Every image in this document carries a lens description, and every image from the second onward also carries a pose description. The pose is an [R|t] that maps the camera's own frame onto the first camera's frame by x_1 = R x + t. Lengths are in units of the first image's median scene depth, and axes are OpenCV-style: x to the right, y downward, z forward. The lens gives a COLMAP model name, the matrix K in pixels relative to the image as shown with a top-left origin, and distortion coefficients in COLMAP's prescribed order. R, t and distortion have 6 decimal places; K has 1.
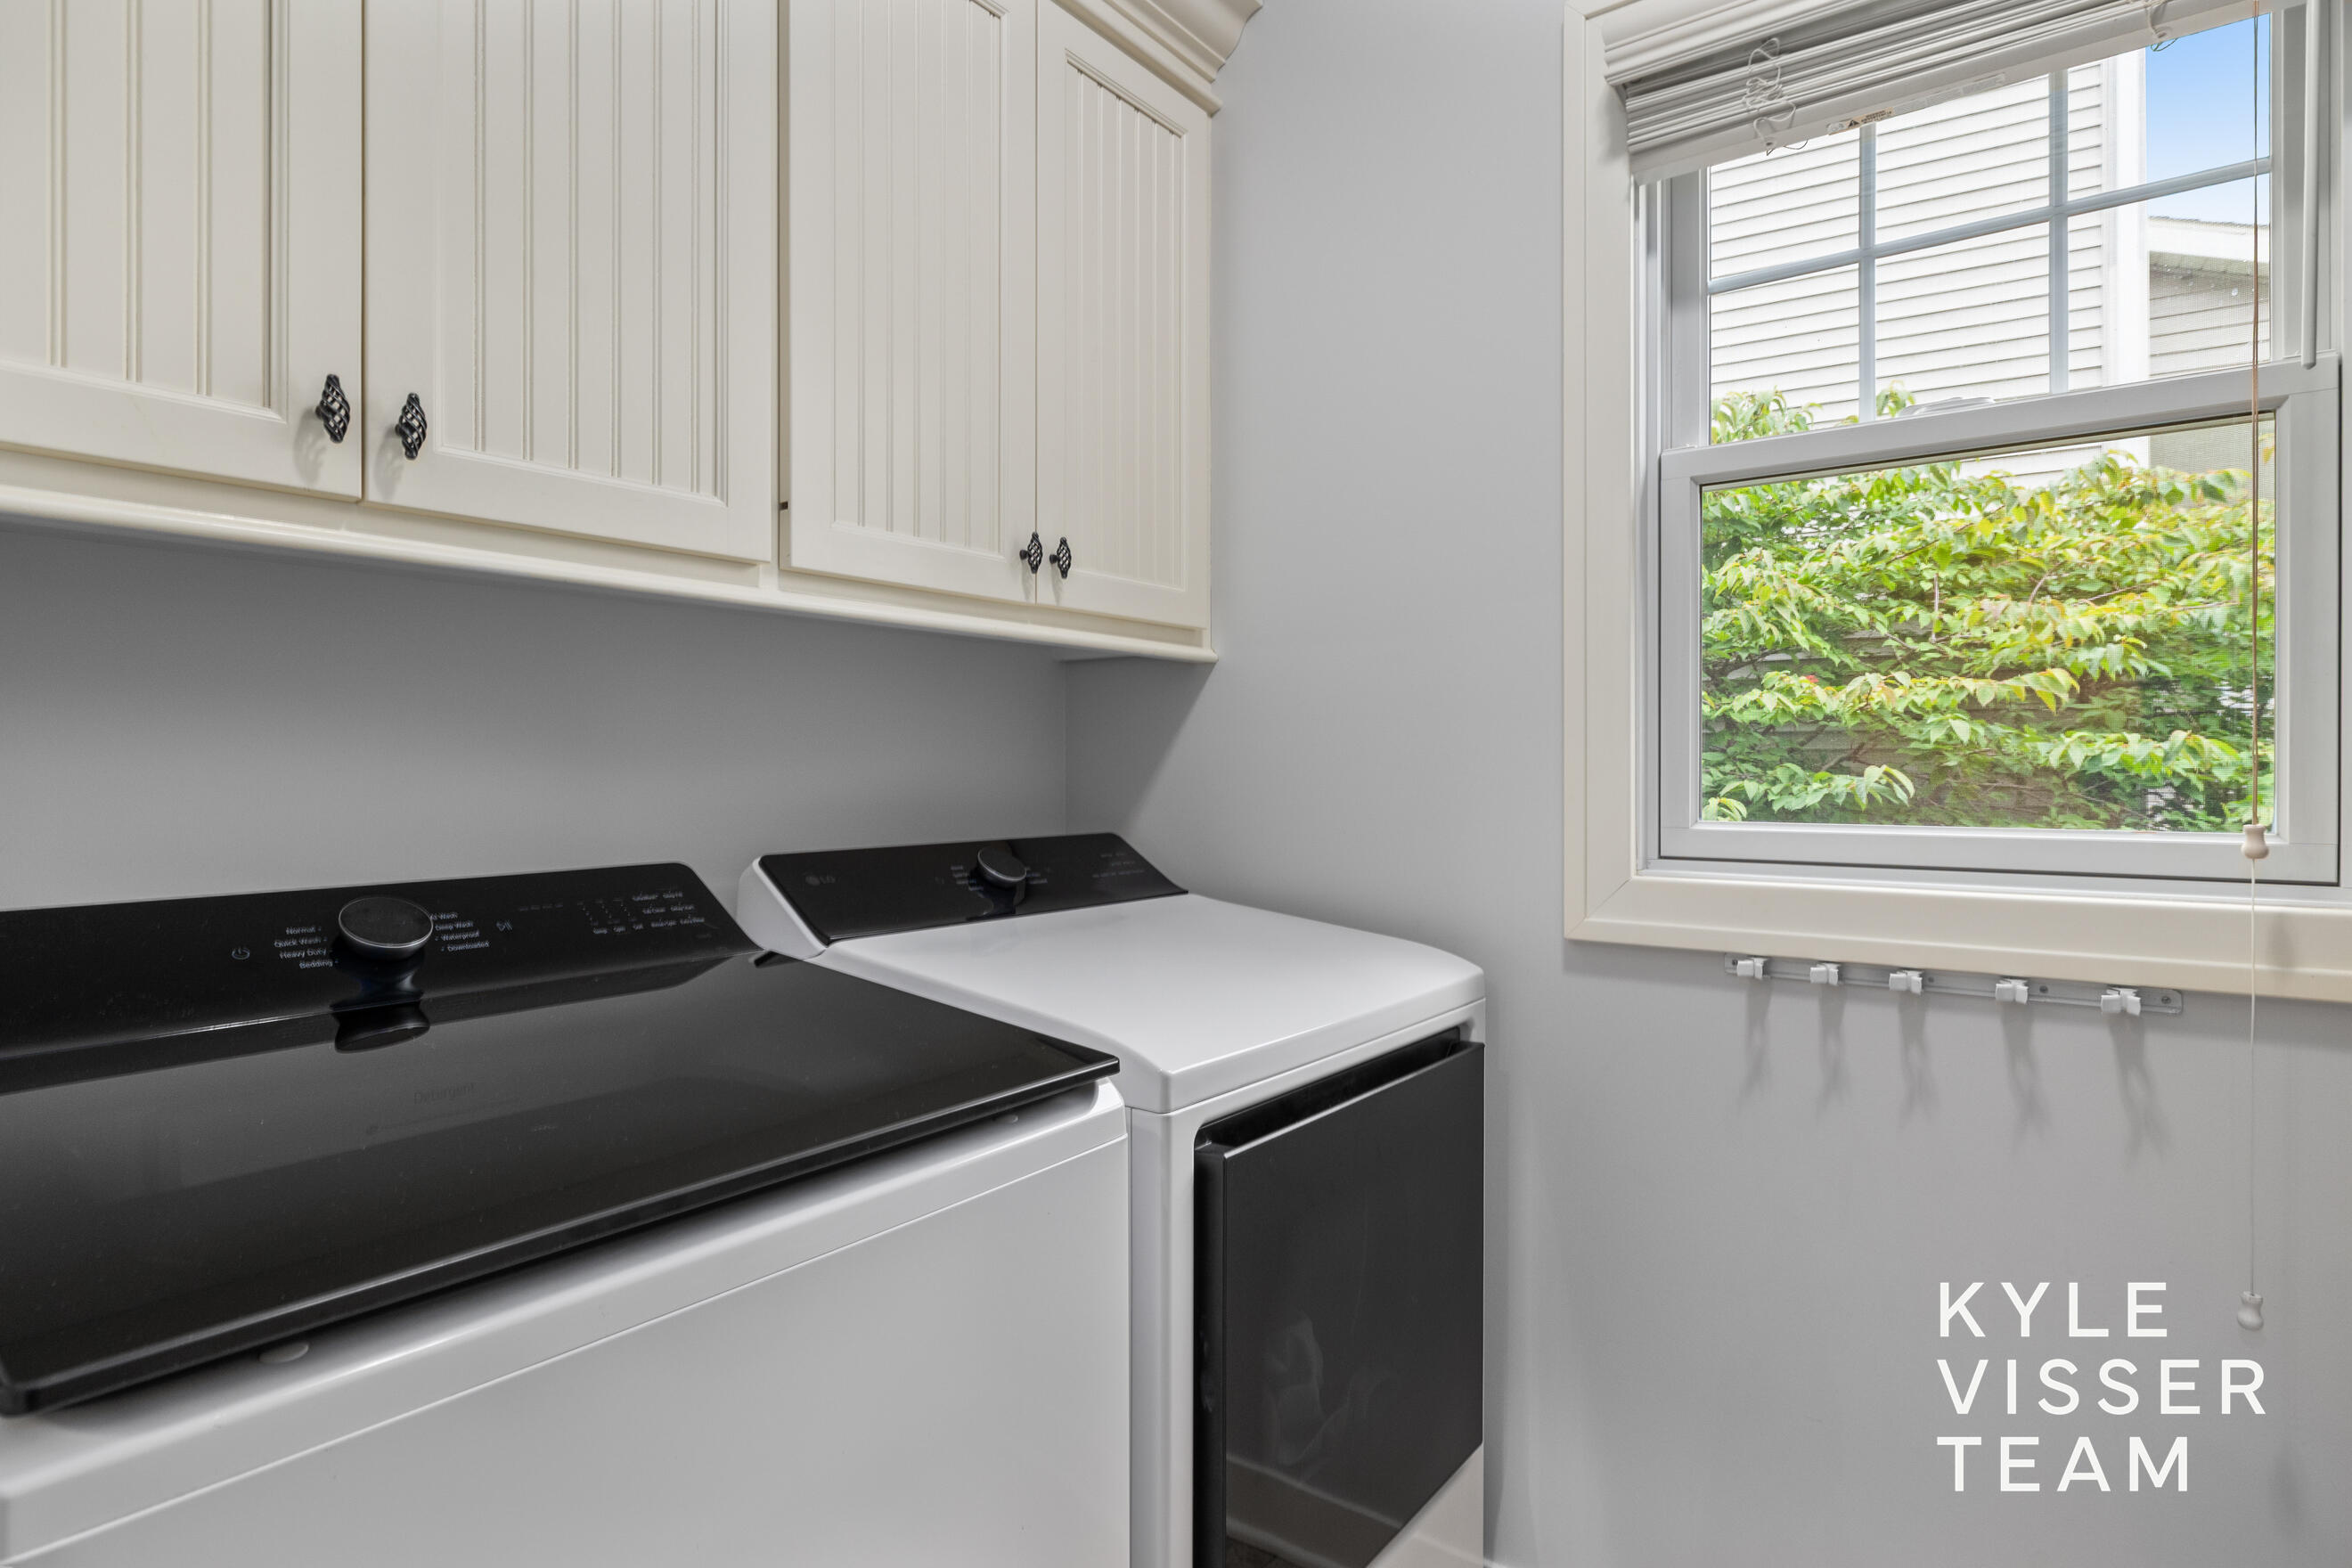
lens RADIAL K [[1226.9, 0, 1180.0], [0, 1226.9, 778.3], [0, 0, 1]] dist [-0.001938, -0.000214]
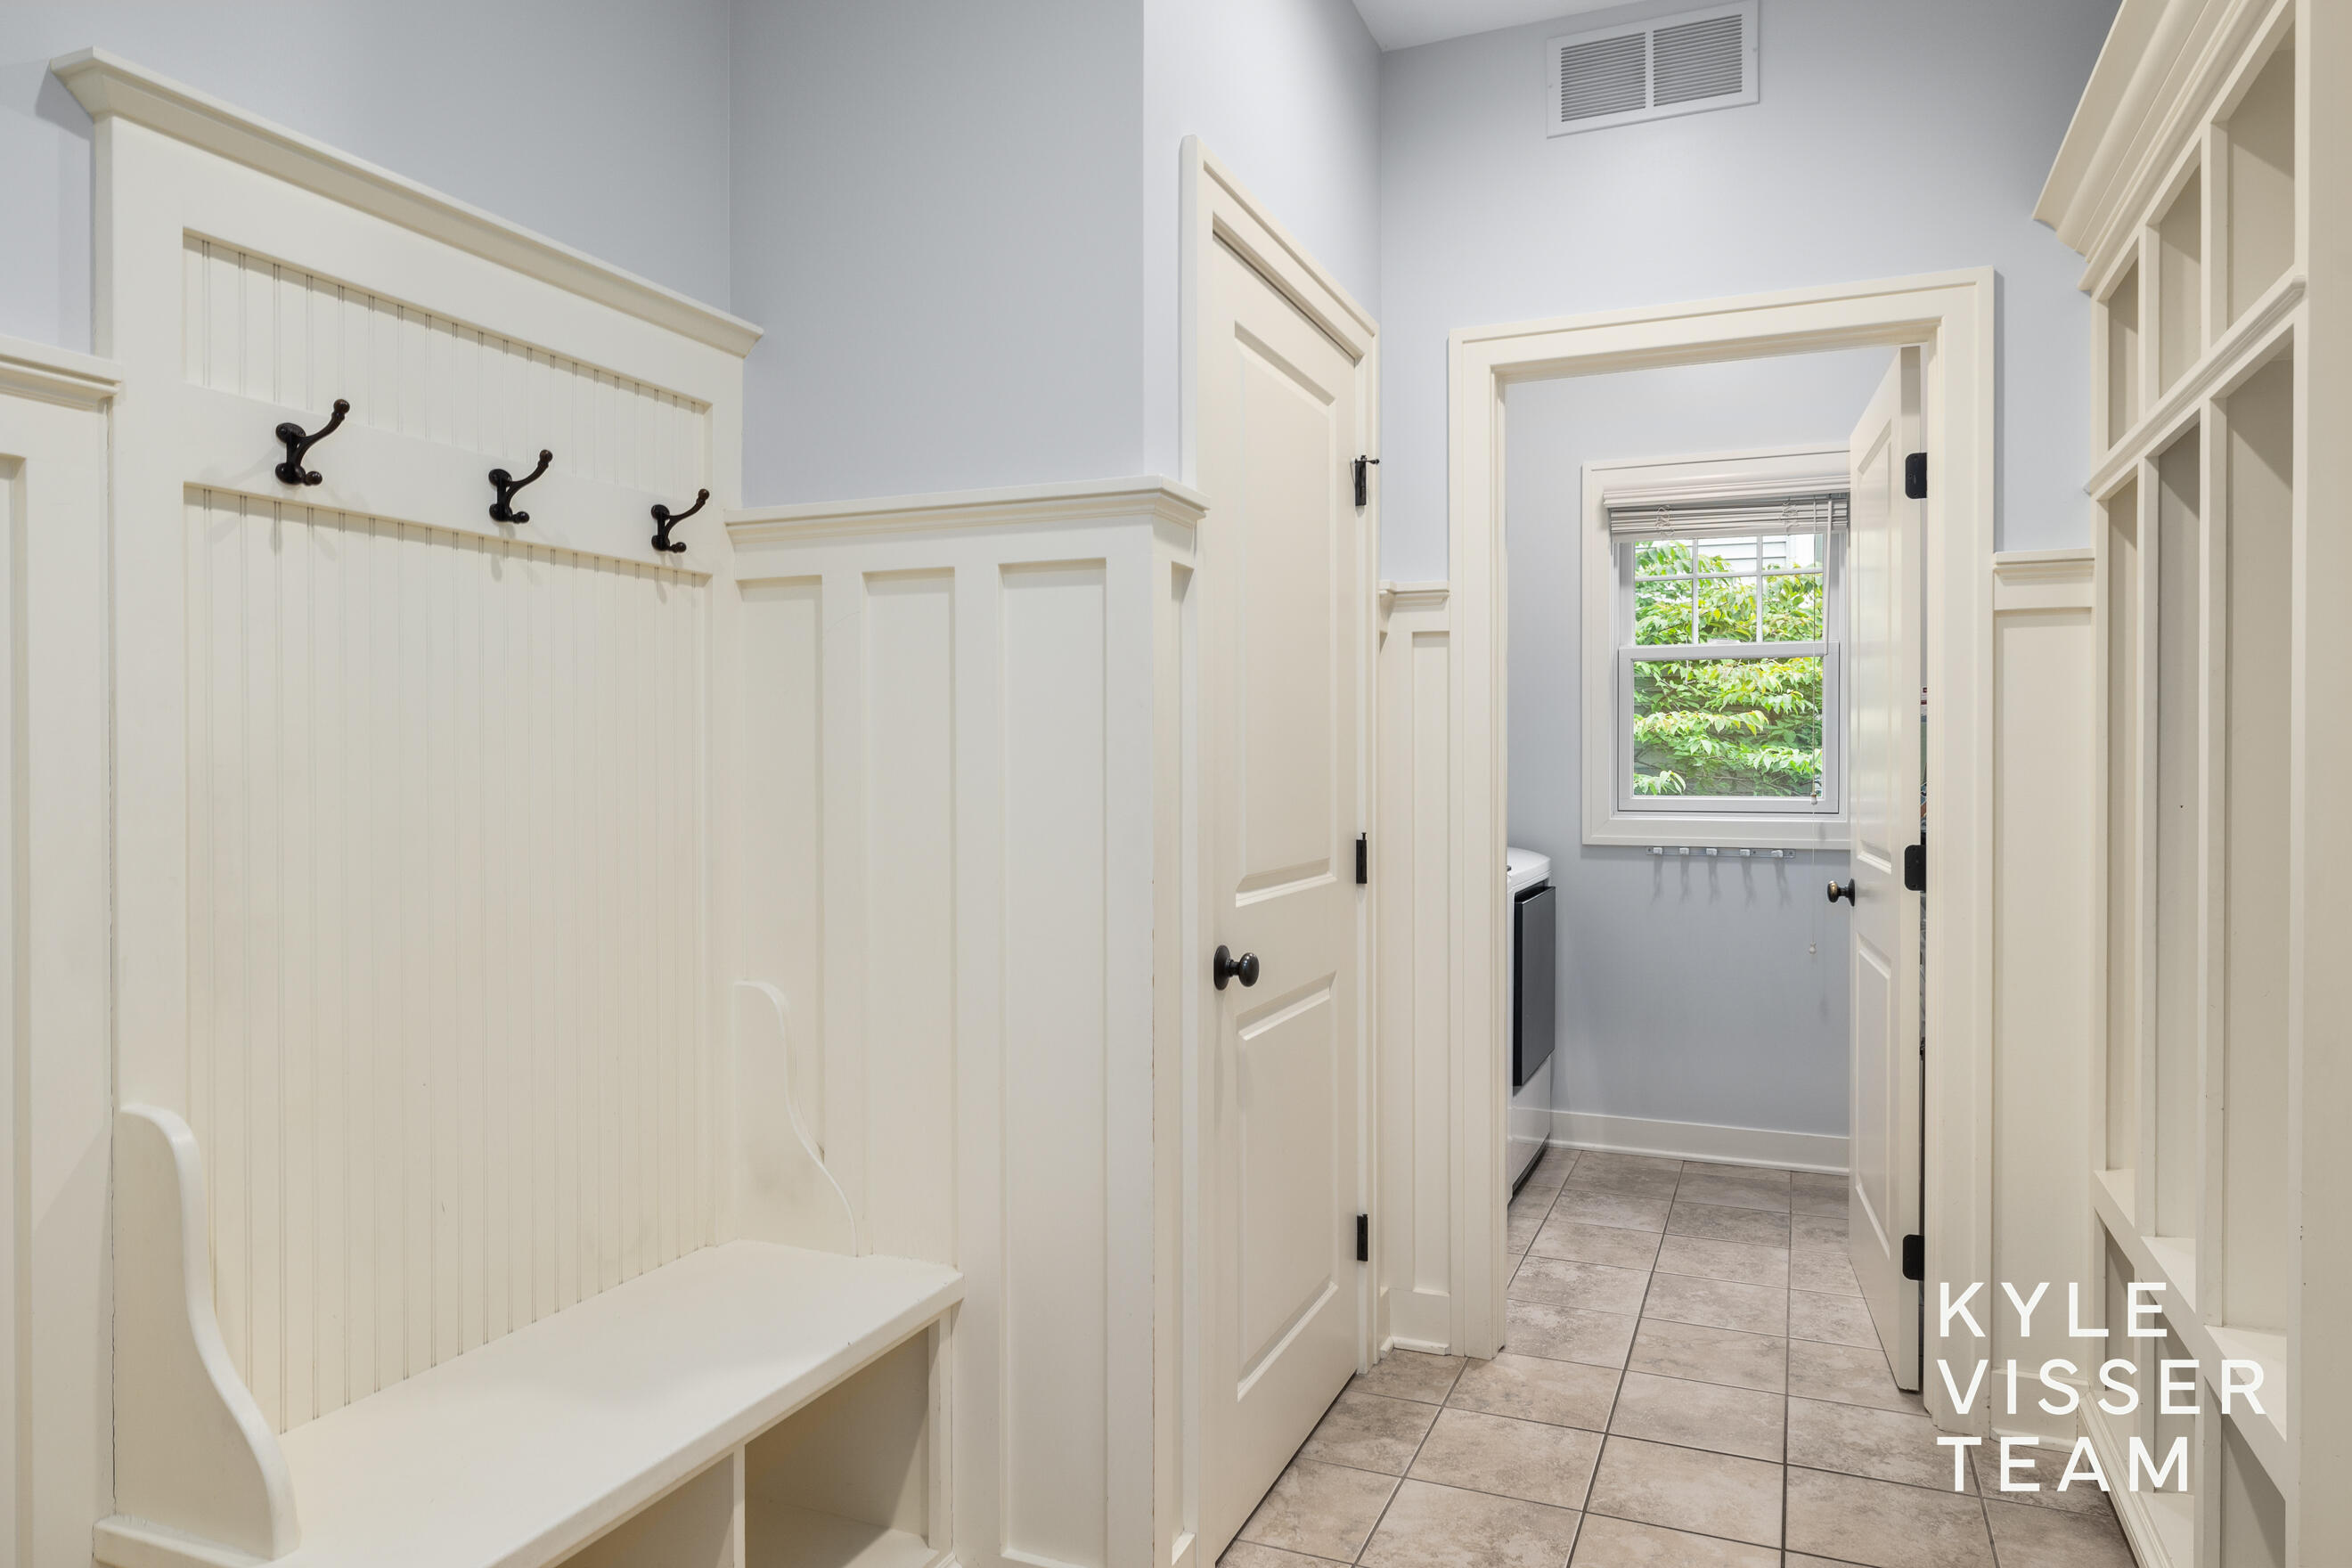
lens RADIAL K [[1480.1, 0, 1174.3], [0, 1480.1, 778.8], [0, 0, 1]] dist [0.003250, 0.000164]
pose [[0.969459, -0.002162, 0.245244, -0.547634], [0.000133, 0.999966, 0.008286, -0.011120], [-0.245254, -0.008000, 0.969426, -0.759112]]
